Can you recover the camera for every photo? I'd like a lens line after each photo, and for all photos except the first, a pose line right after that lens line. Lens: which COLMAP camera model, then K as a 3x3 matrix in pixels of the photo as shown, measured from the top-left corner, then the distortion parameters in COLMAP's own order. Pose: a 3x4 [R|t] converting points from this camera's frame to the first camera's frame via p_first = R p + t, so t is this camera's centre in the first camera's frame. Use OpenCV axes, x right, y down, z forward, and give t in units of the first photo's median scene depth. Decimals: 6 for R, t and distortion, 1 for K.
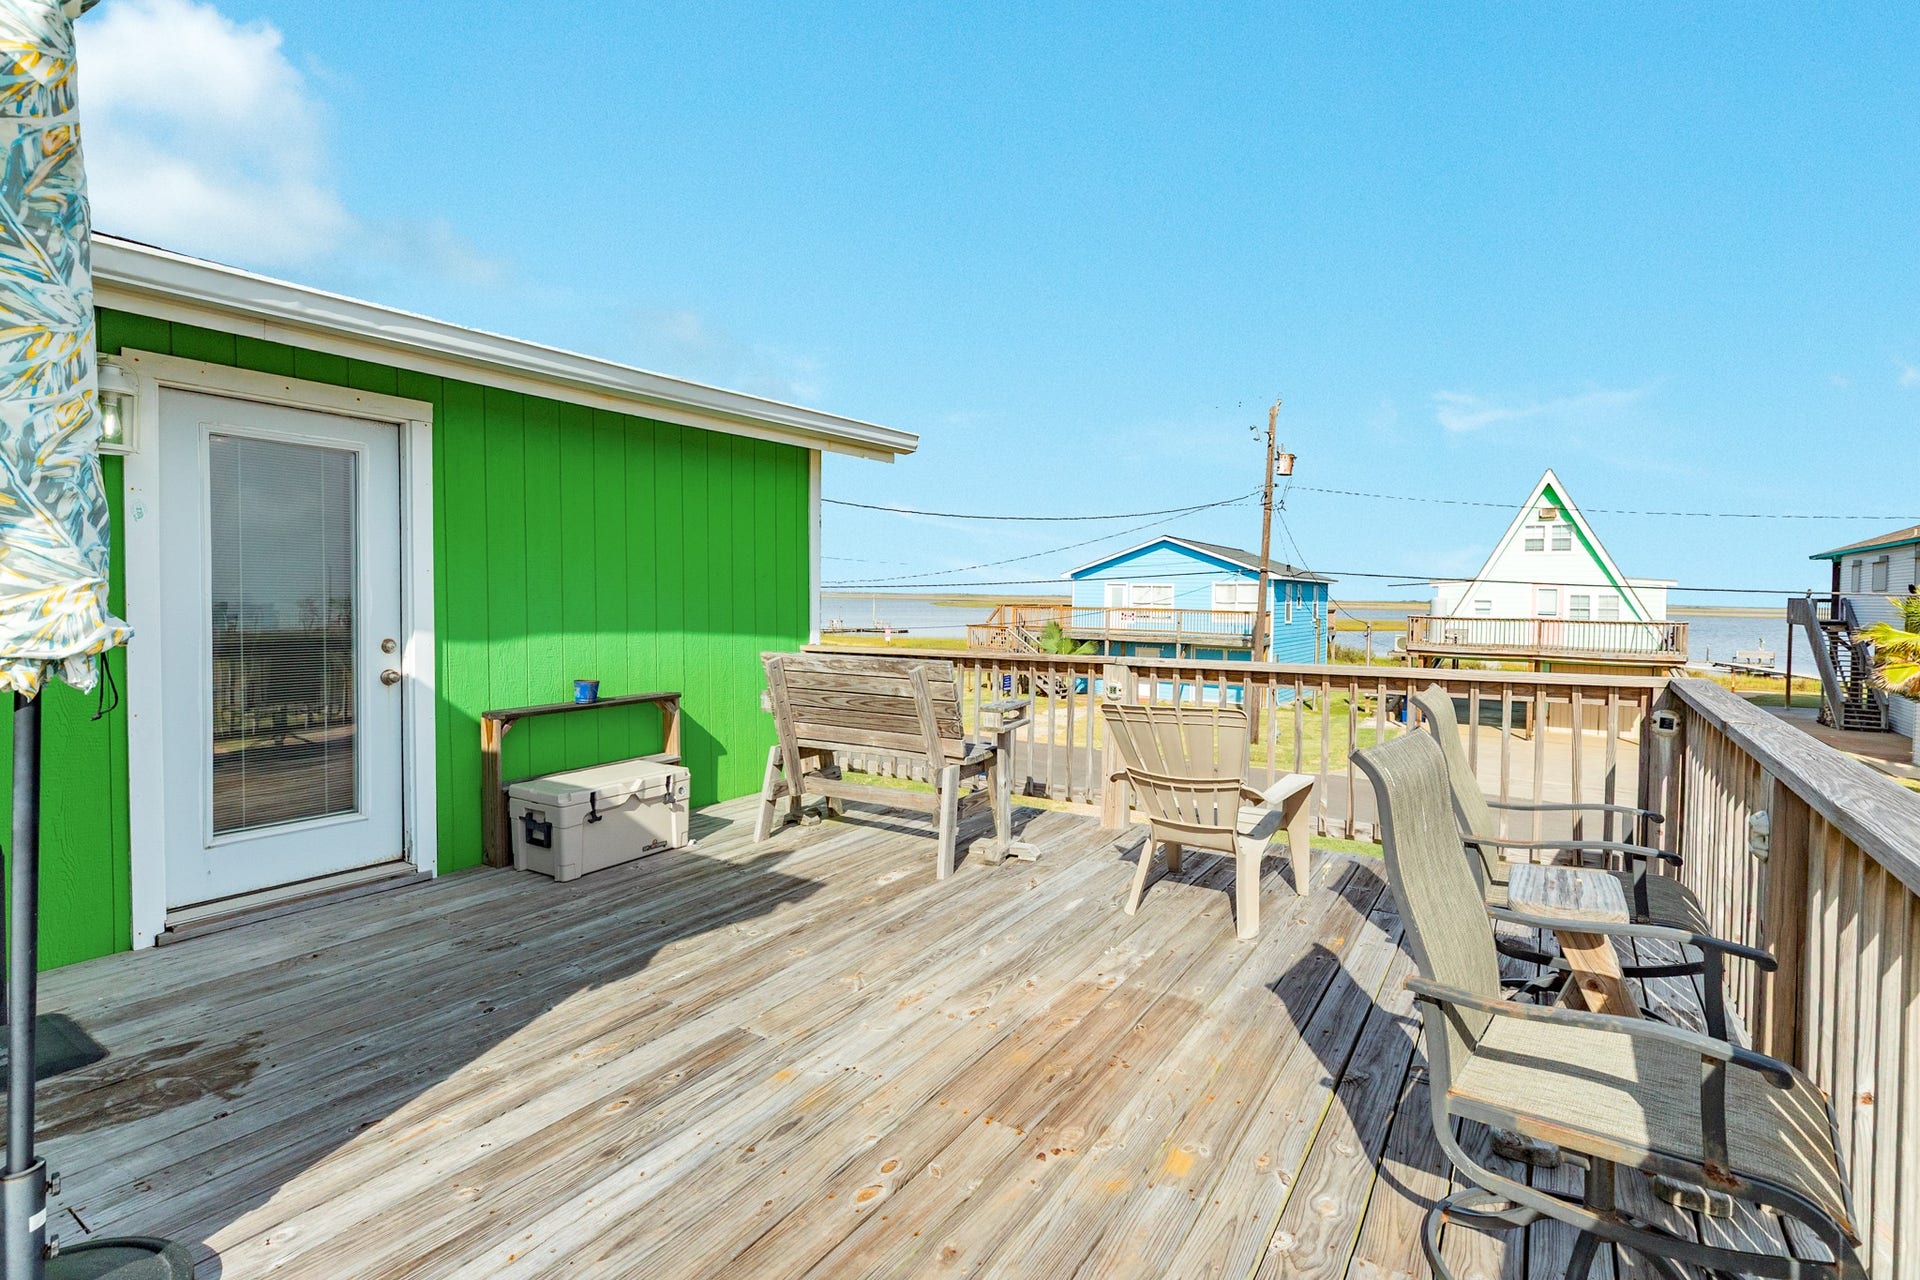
lens RADIAL K [[912.7, 0, 953.1], [0, 912.7, 627.0], [0, 0, 1]] dist [0.000572, 0.000250]
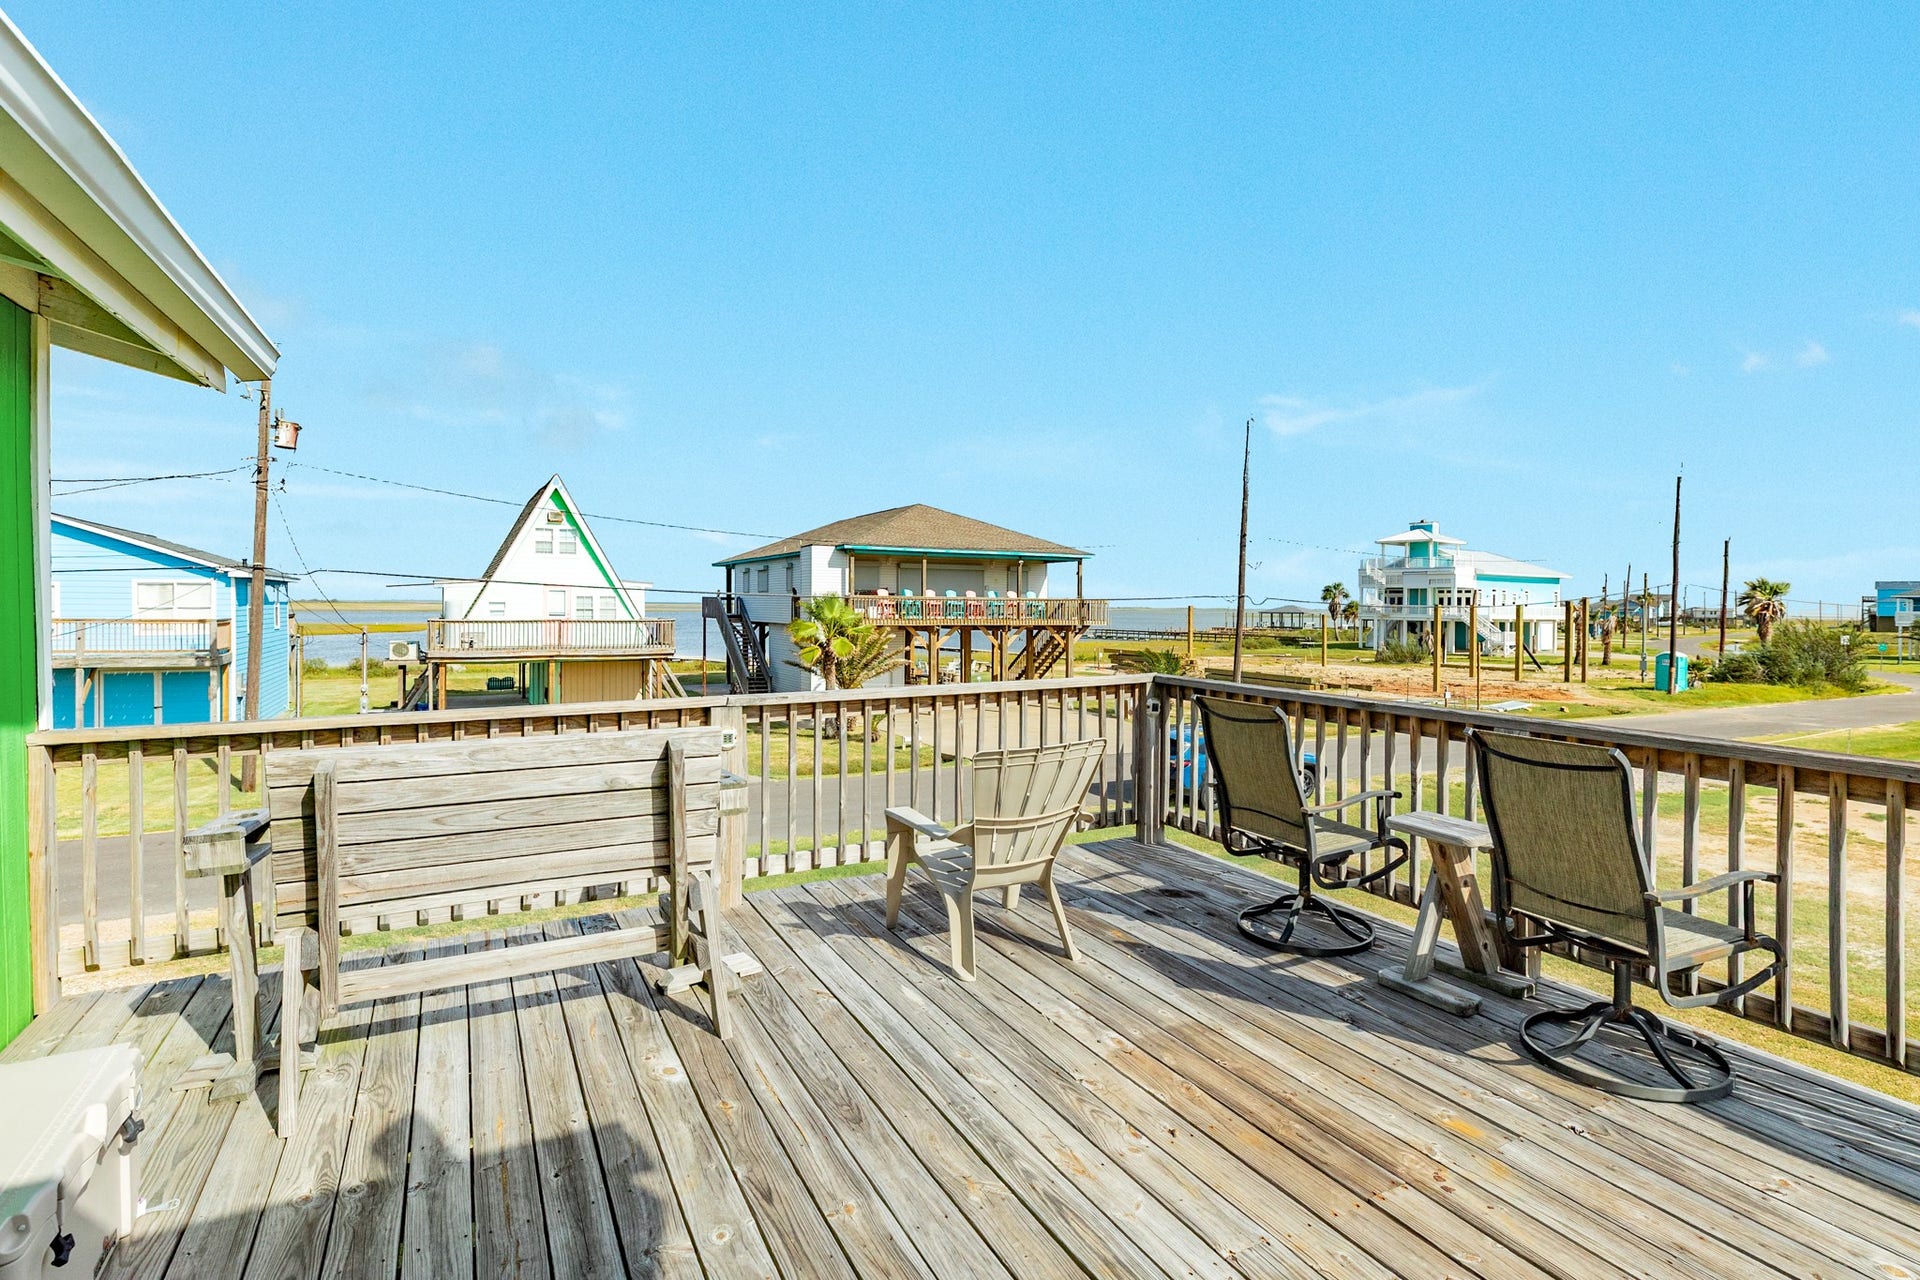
lens RADIAL K [[967.1, 0, 954.9], [0, 967.1, 632.2], [0, 0, 1]] dist [-0.003068, 0.001489]
pose [[0.488689, -0.037692, 0.871643, -0.471827], [0.032332, 0.999162, 0.025079, -0.040493], [-0.871859, 0.015926, 0.489499, 0.402074]]
